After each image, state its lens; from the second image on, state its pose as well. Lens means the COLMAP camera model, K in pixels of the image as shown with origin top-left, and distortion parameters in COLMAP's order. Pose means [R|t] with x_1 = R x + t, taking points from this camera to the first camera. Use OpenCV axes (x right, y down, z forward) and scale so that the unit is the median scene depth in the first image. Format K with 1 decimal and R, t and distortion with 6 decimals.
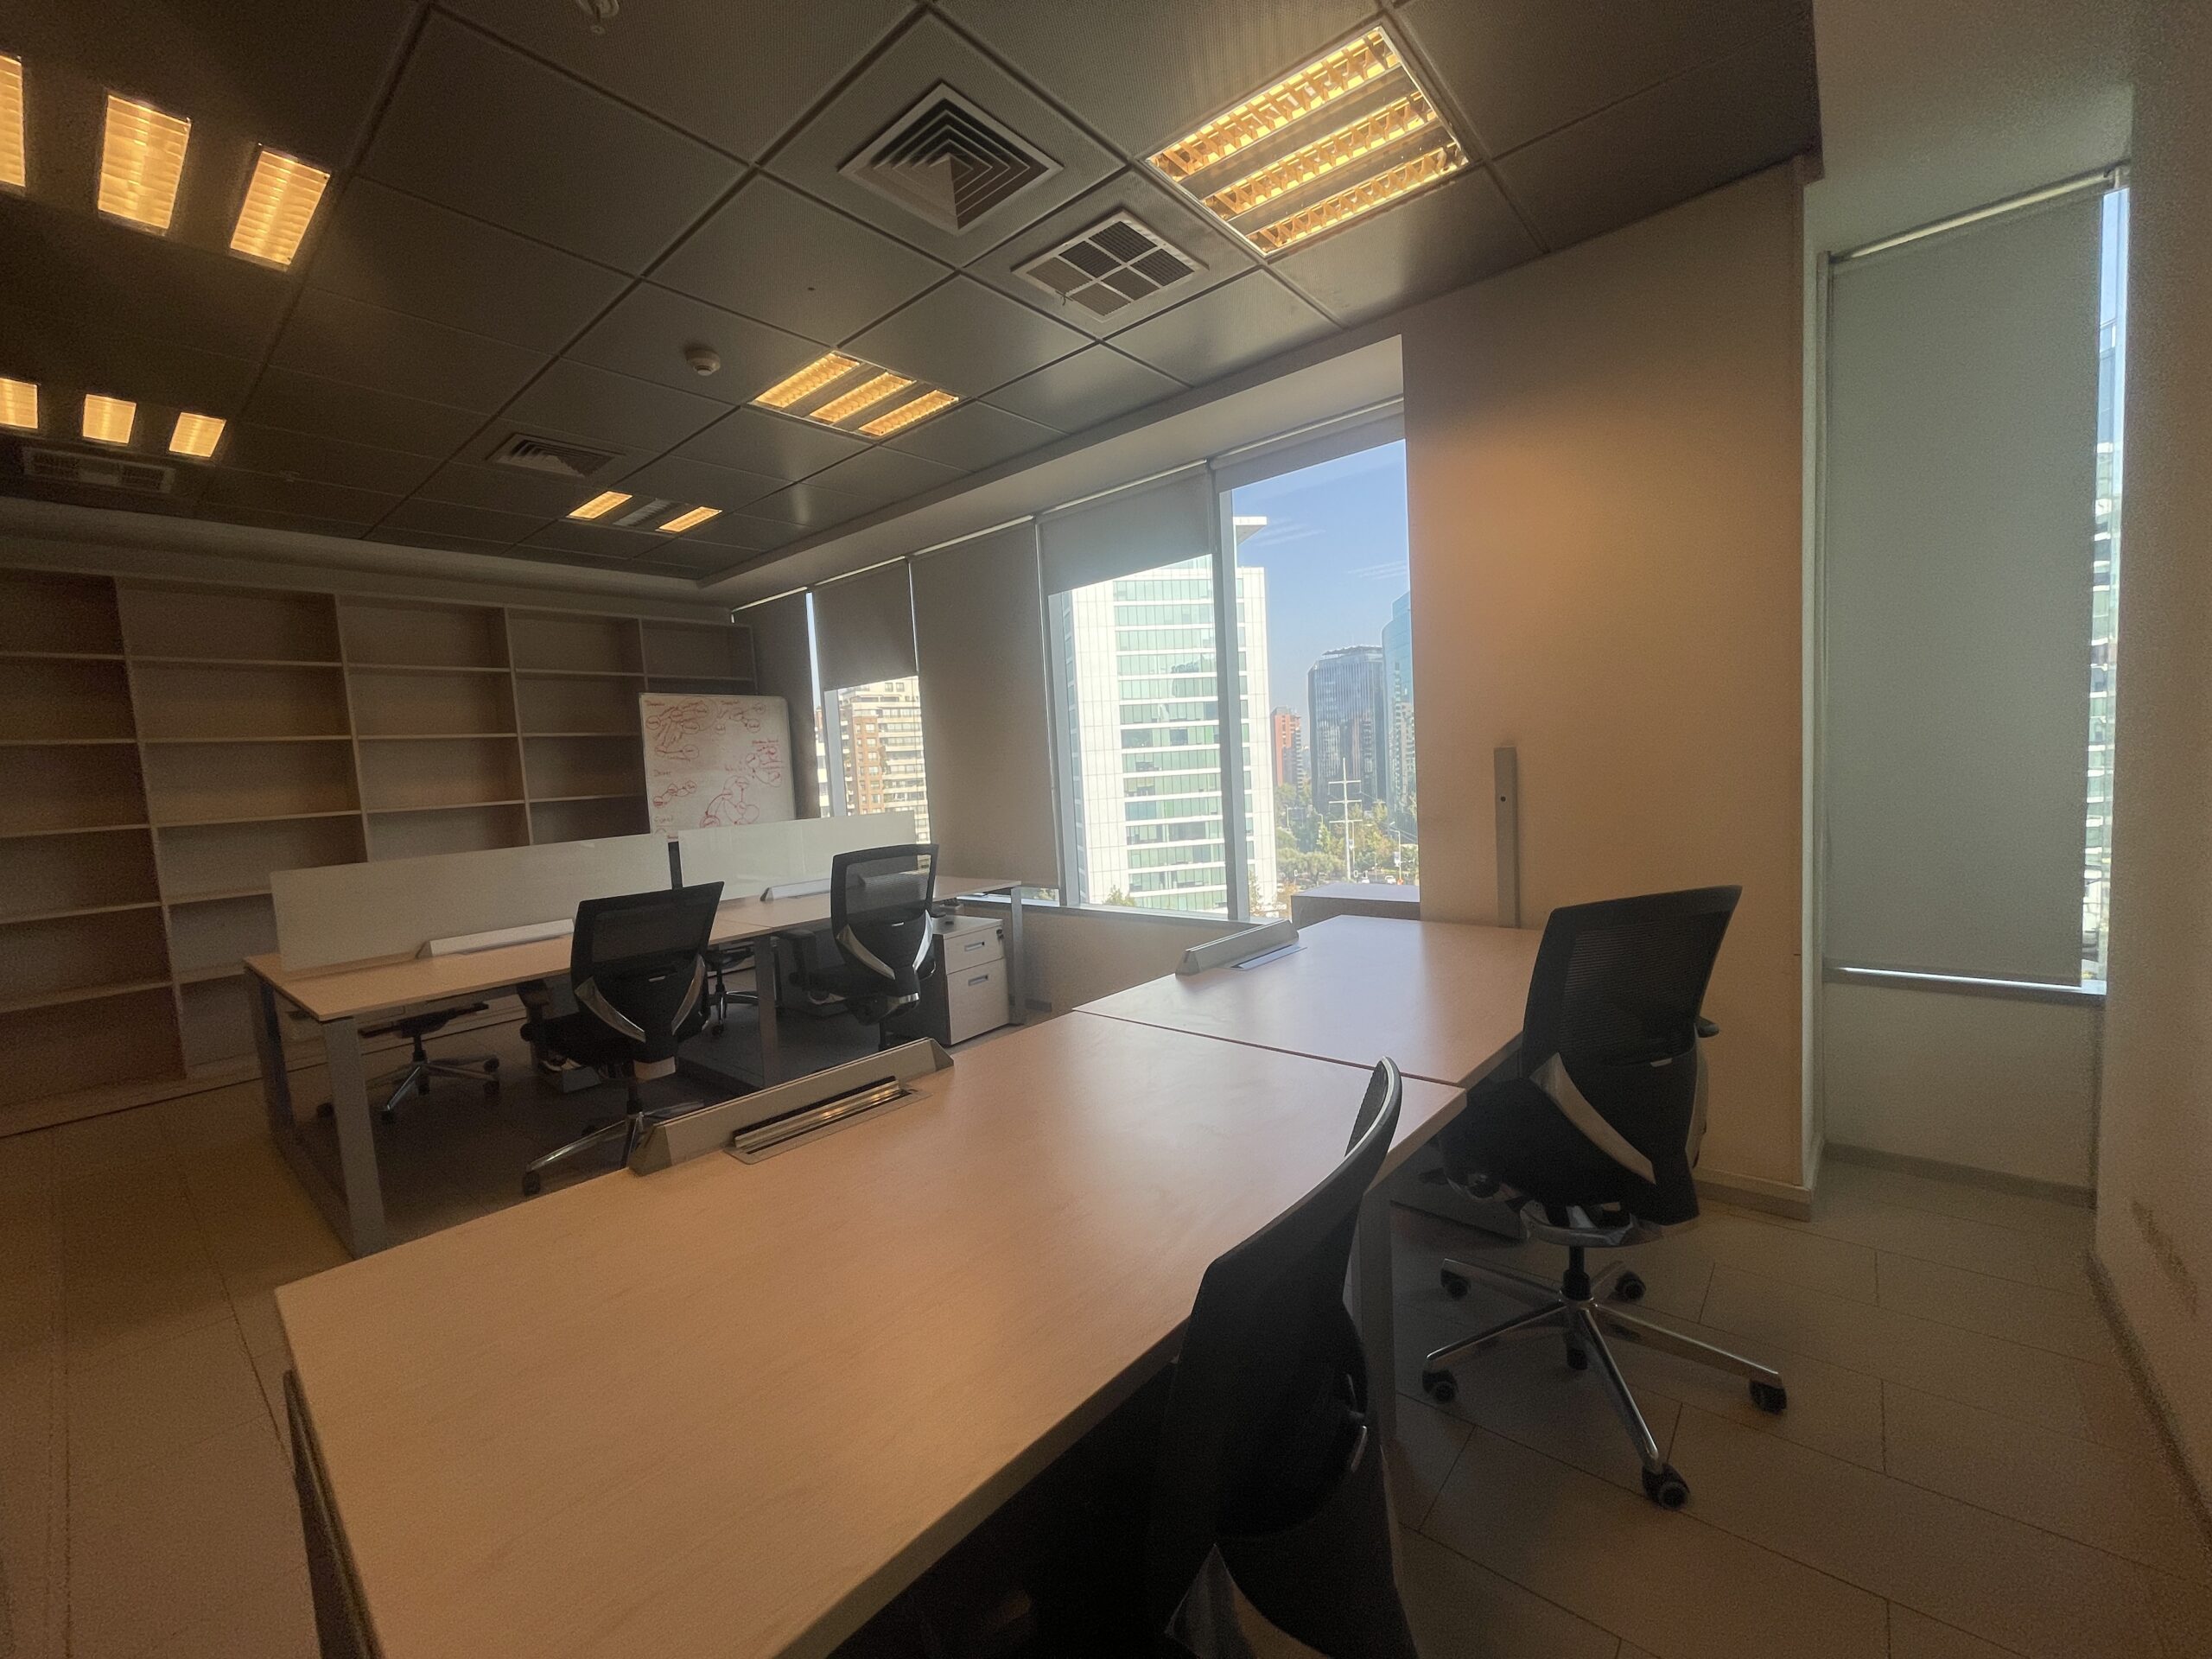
lens RADIAL K [[891.0, 0, 1112.9], [0, 891.0, 830.4], [0, 0, 1]] dist [0.009087, 0.000425]
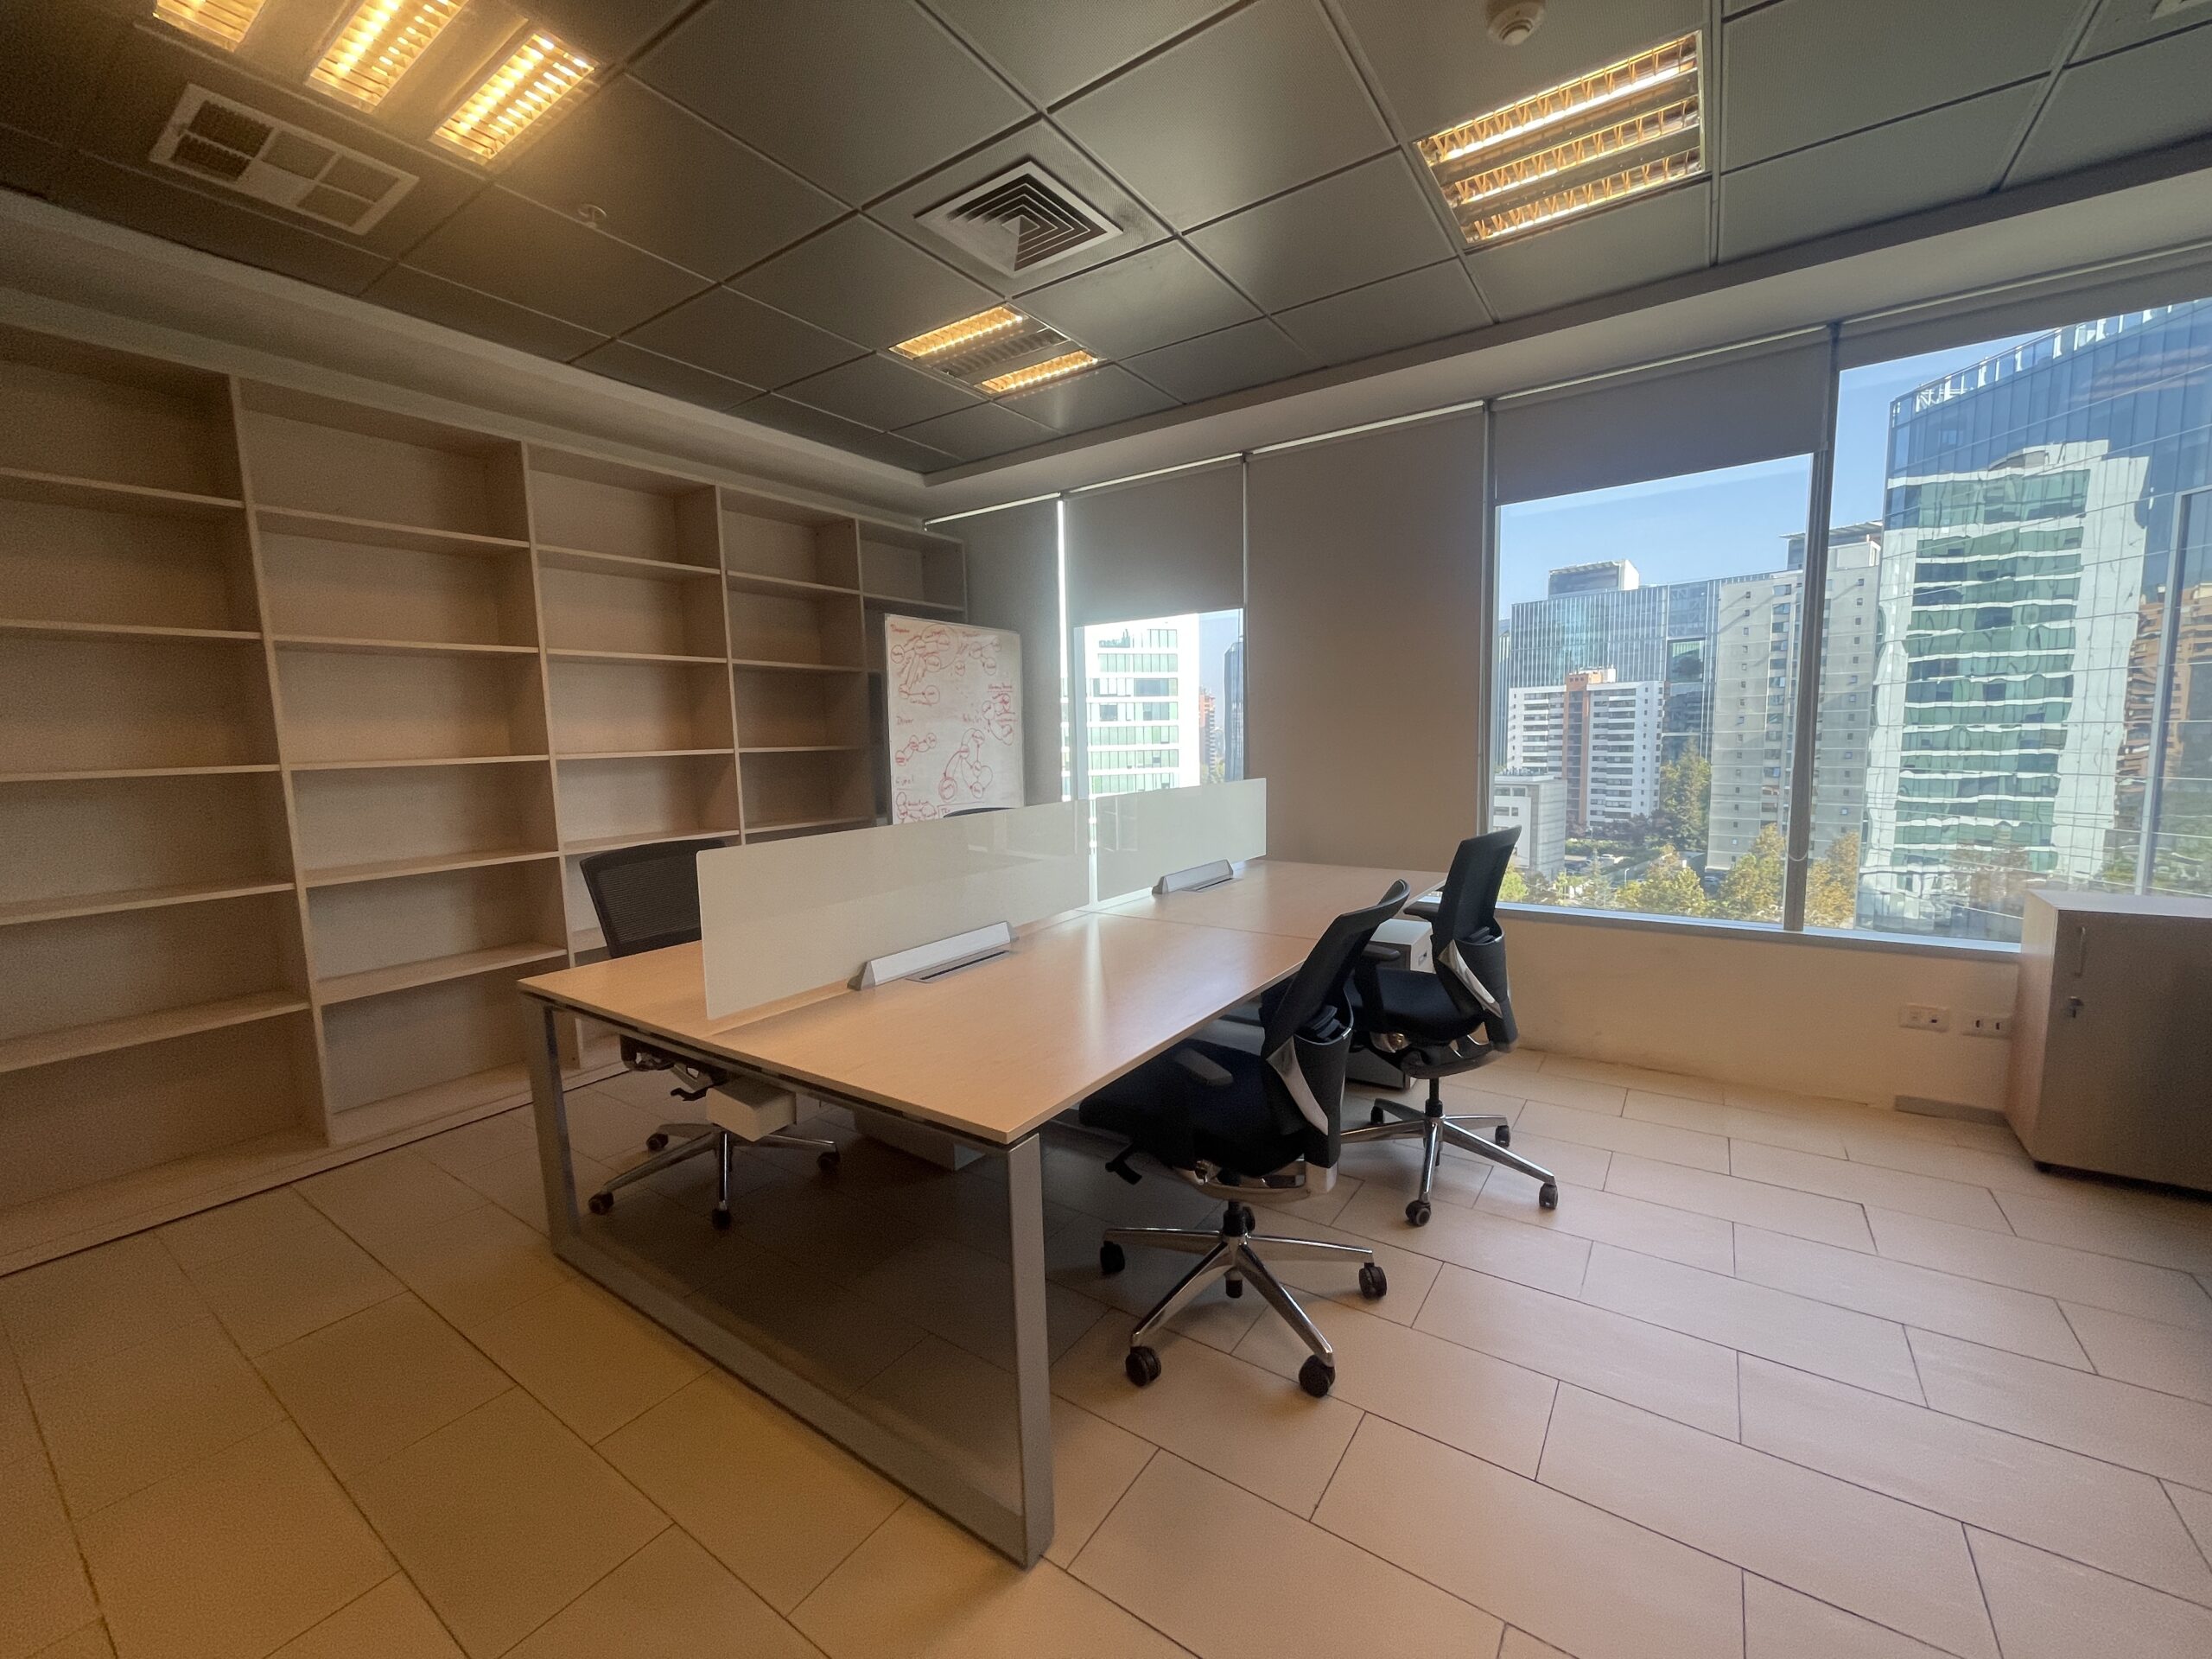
lens RADIAL K [[891.0, 0, 1103.3], [0, 891.0, 834.6], [0, 0, 1]] dist [0.009087, 0.000425]
pose [[0.993723, 0.024447, 0.109166, -0.435681], [-0.027949, 0.999139, 0.030660, 0.005671], [-0.108322, -0.033518, 0.993551, 0.226829]]
